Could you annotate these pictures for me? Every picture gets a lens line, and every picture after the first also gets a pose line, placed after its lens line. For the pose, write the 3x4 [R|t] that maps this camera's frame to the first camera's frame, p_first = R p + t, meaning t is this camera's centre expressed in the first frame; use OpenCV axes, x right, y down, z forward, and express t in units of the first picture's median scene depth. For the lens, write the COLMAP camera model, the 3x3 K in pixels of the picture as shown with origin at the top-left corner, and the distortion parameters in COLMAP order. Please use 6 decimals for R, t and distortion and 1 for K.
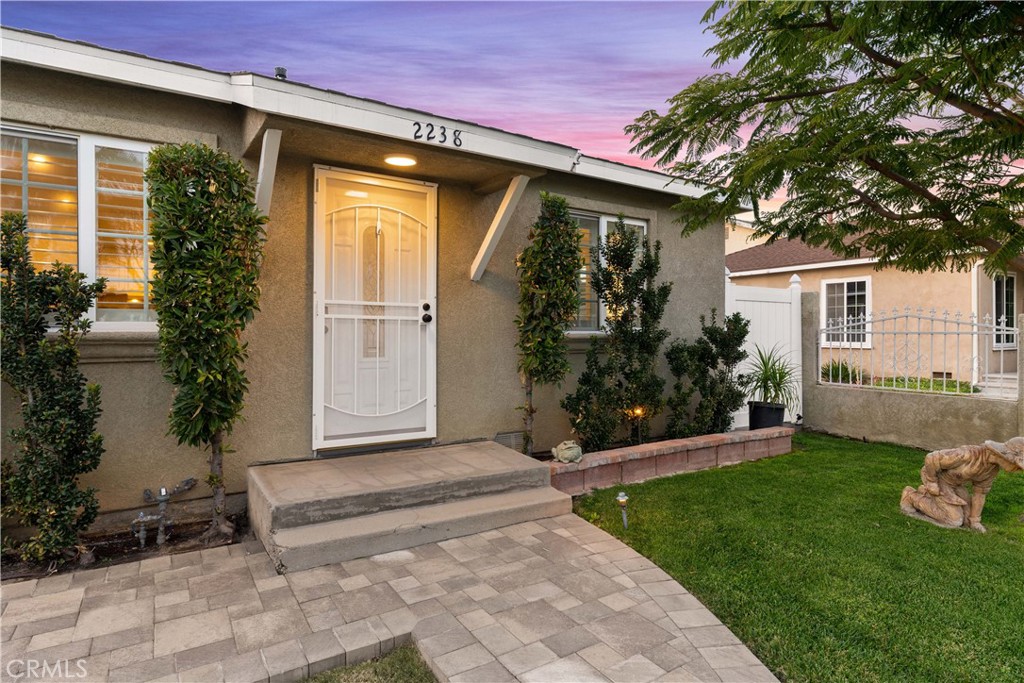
lens RADIAL K [[547.3, 0, 512.0], [0, 547.3, 341.5], [0, 0, 1]] dist [-0.002350, -0.001037]
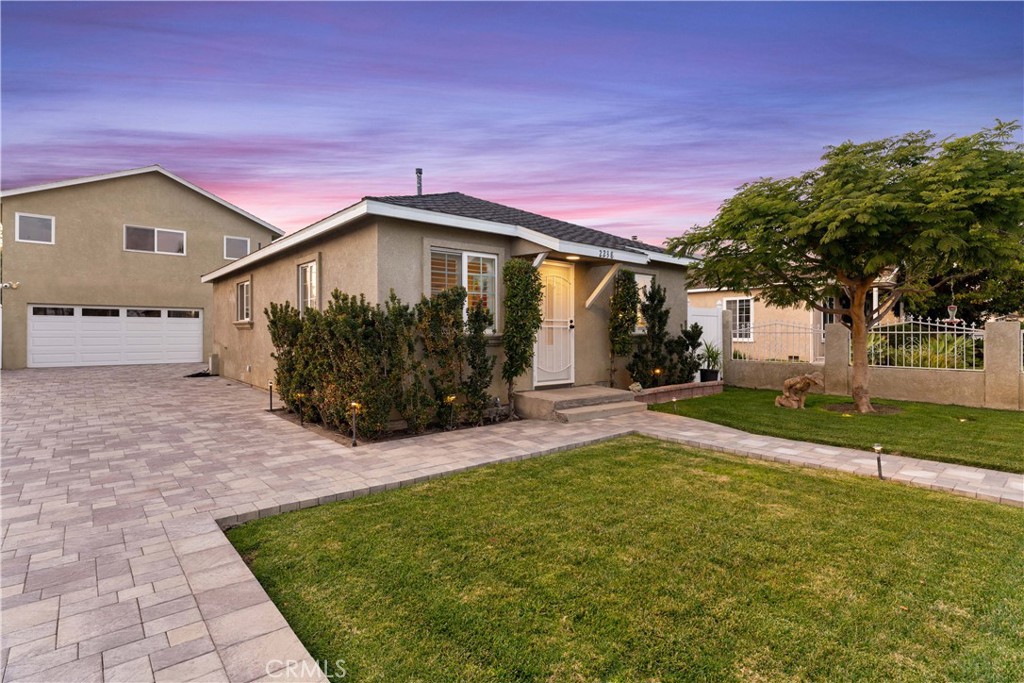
lens RADIAL K [[499.0, 0, 512.0], [0, 499.0, 341.5], [0, 0, 1]] dist [0.000445, 0.000102]
pose [[0.989077, -0.004158, 0.147342, -0.559990], [0.003450, 0.999981, 0.005062, 0.003962], [-0.147360, -0.004498, 0.989073, -0.740825]]
